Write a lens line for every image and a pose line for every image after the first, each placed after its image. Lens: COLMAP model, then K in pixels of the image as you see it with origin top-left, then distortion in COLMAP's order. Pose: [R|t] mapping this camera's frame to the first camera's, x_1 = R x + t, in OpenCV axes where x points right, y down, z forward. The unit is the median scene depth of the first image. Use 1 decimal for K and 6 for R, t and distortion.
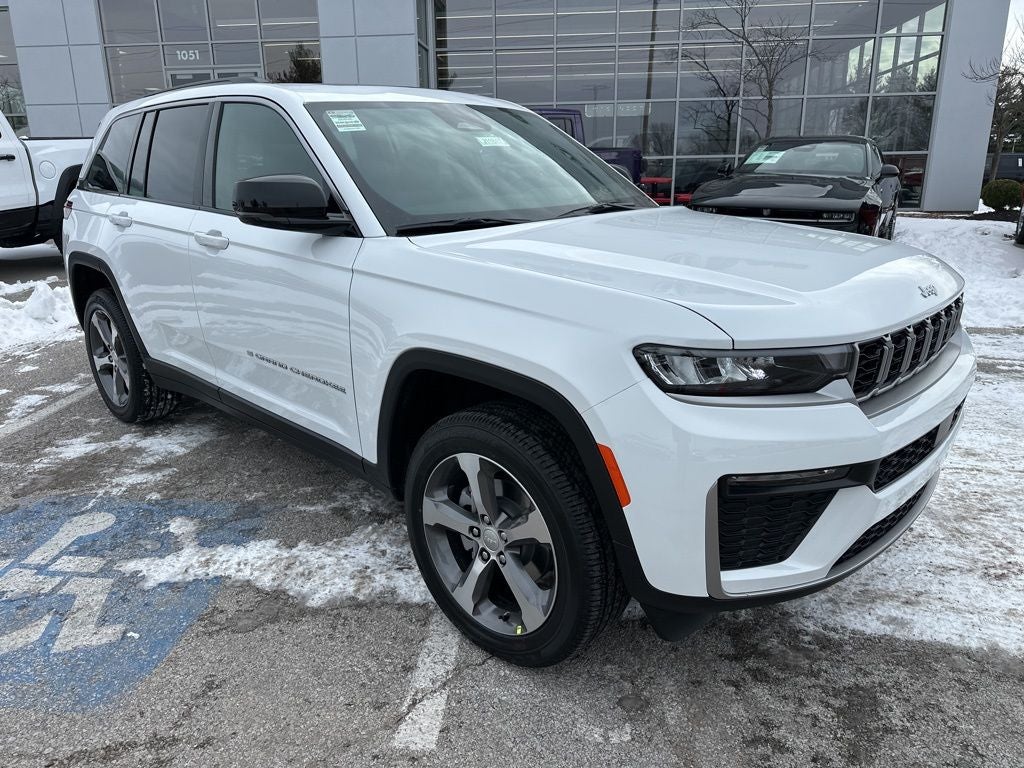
lens RADIAL K [[717.9, 0, 508.4], [0, 717.9, 391.1], [0, 0, 1]] dist [0.042603, -0.047958]
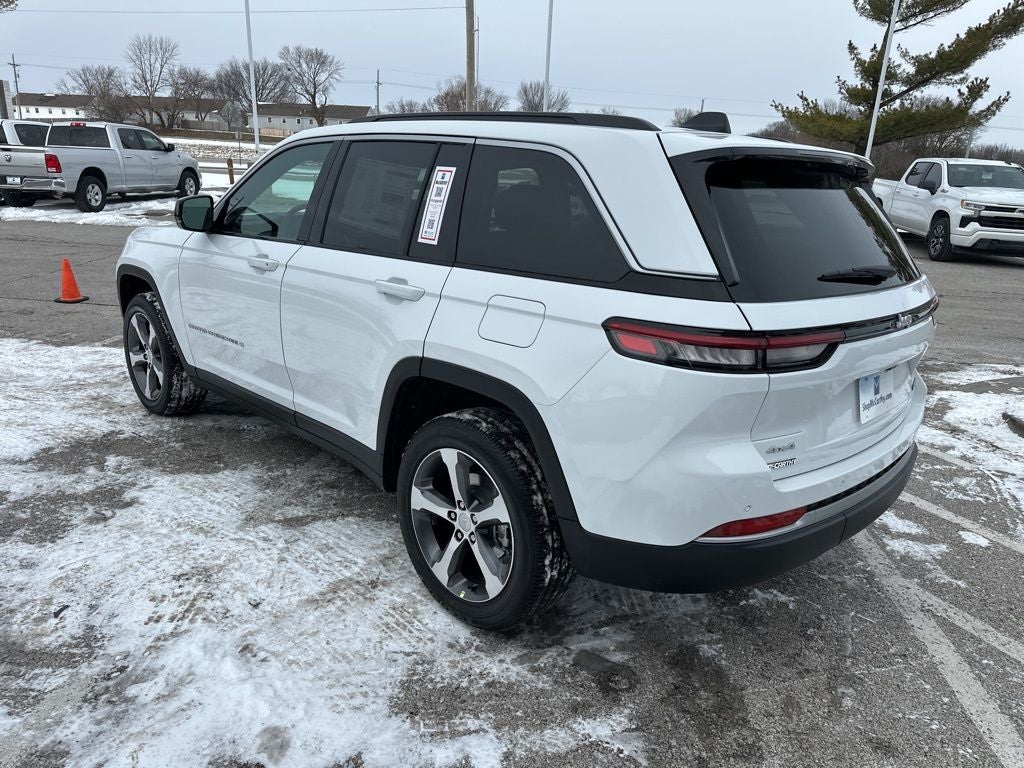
lens RADIAL K [[716.1, 0, 507.1], [0, 716.1, 385.5], [0, 0, 1]] dist [0.045680, -0.051536]
pose [[-0.998880, -0.043314, 0.019058, -0.424025], [-0.024973, 0.824593, 0.565175, -0.942811], [-0.040195, 0.564066, -0.824751, 2.735316]]
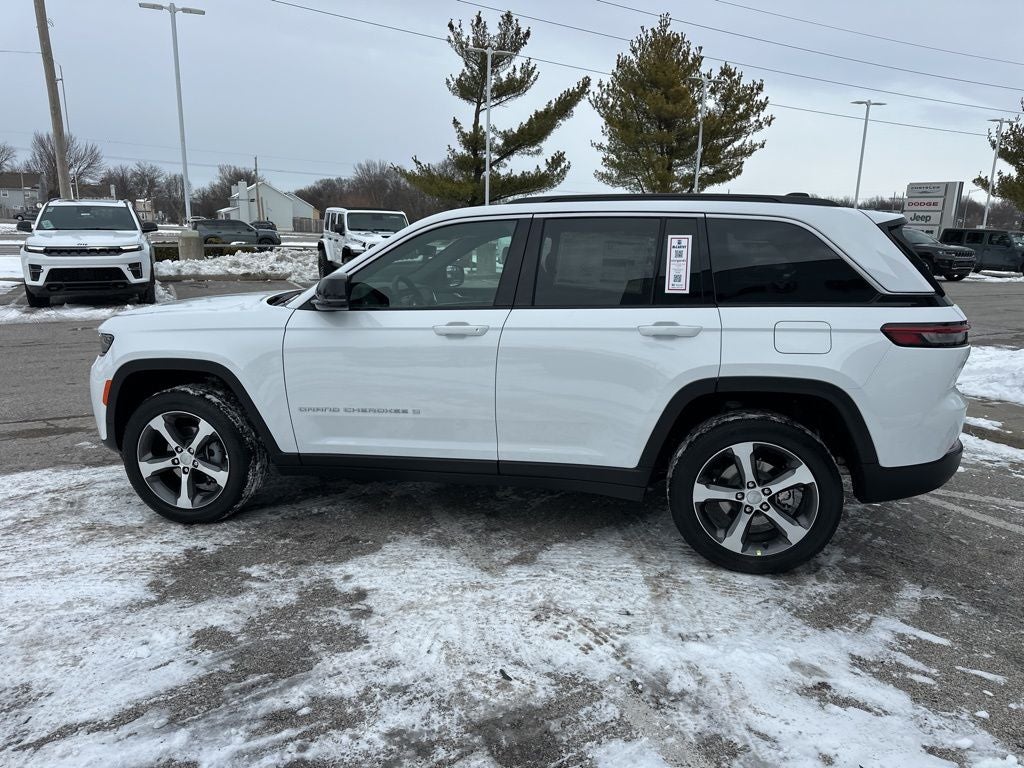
lens RADIAL K [[716.1, 0, 507.4], [0, 716.1, 380.4], [0, 0, 1]] dist [0.045680, -0.051536]
pose [[-0.849839, 0.105995, -0.516273, 0.662120], [-0.160832, 0.880687, 0.445559, -0.926173], [0.501902, 0.461687, -0.731395, 2.666729]]
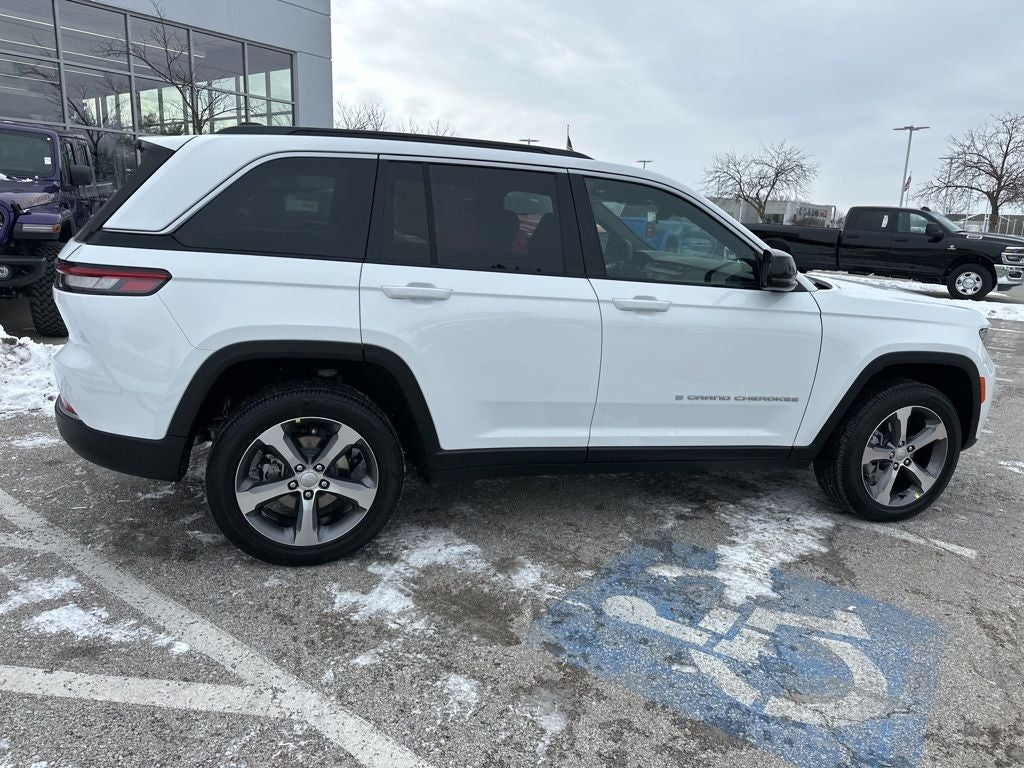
lens RADIAL K [[716.1, 0, 510.1], [0, 716.1, 382.2], [0, 0, 1]] dist [0.045680, -0.051536]
pose [[0.501396, -0.162043, 0.849908, -1.615610], [0.205063, 0.976573, 0.065218, -0.228548], [-0.840566, 0.141585, 0.522879, 0.686275]]
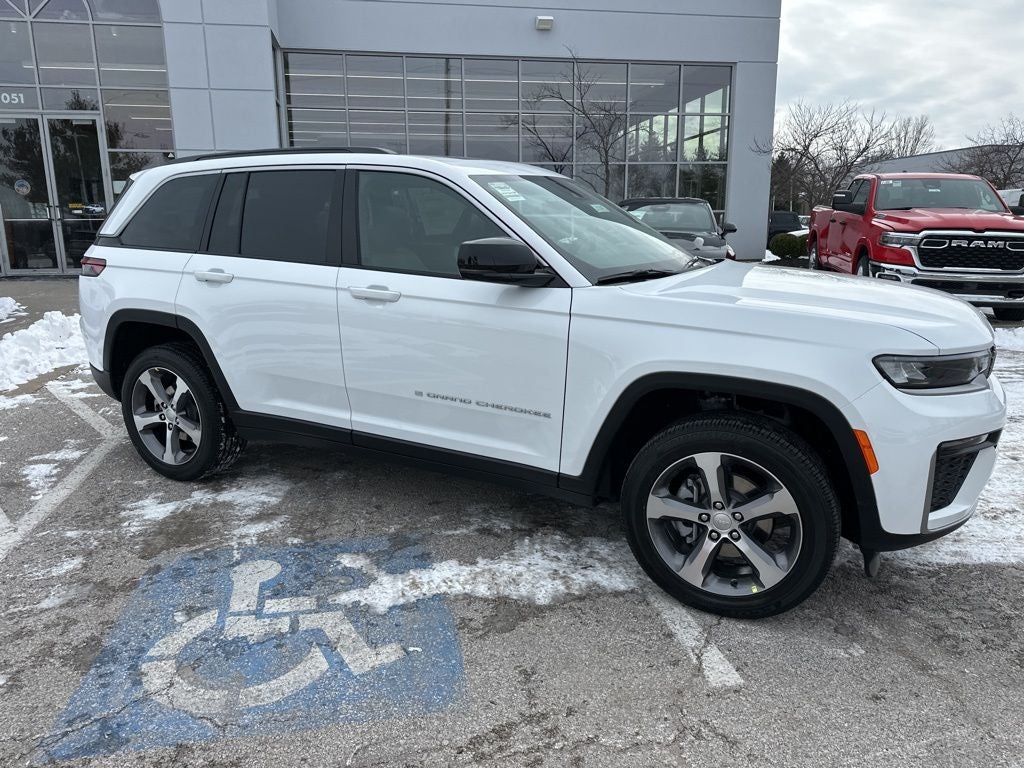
lens RADIAL K [[716.1, 0, 511.9], [0, 716.1, 387.7], [0, 0, 1]] dist [0.045680, -0.051536]
pose [[0.958640, -0.057794, 0.278692, -0.577342], [0.077213, 0.995255, -0.059204, 0.016299], [-0.273948, 0.078274, 0.958554, -0.102242]]
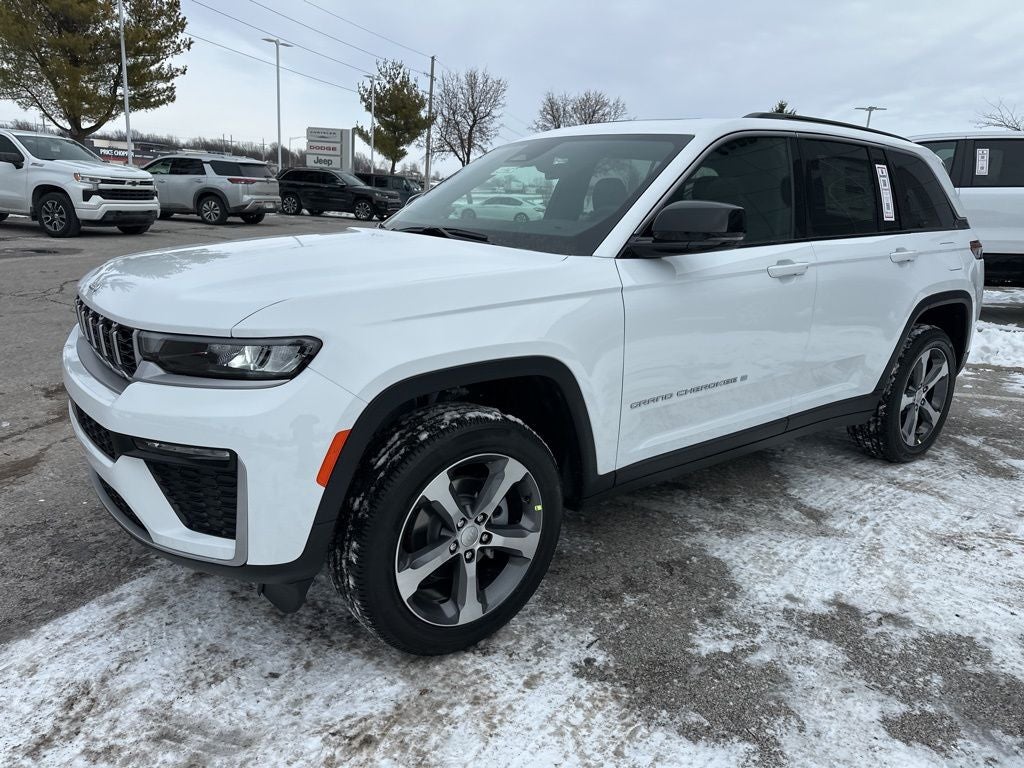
lens RADIAL K [[716.1, 0, 511.6], [0, 716.1, 382.7], [0, 0, 1]] dist [0.045680, -0.051536]
pose [[-0.162108, 0.255827, -0.953034, 1.224134], [-0.333627, 0.894723, 0.296924, -0.429421], [0.928662, 0.366092, -0.059691, 1.326427]]
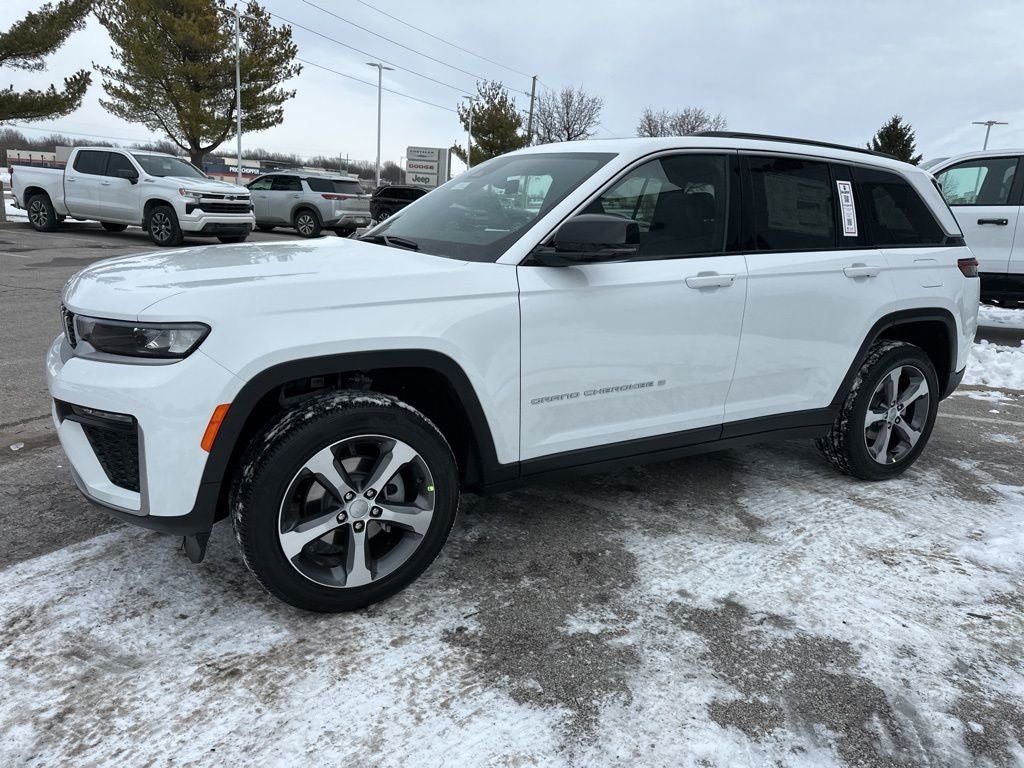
lens RADIAL K [[716.1, 0, 511.4], [0, 716.1, 379.3], [0, 0, 1]] dist [0.045680, -0.051536]
pose [[-0.297651, 0.222078, -0.928485, 1.255409], [-0.328286, 0.889447, 0.317981, -0.519618], [0.896455, 0.399456, -0.191840, 1.591688]]
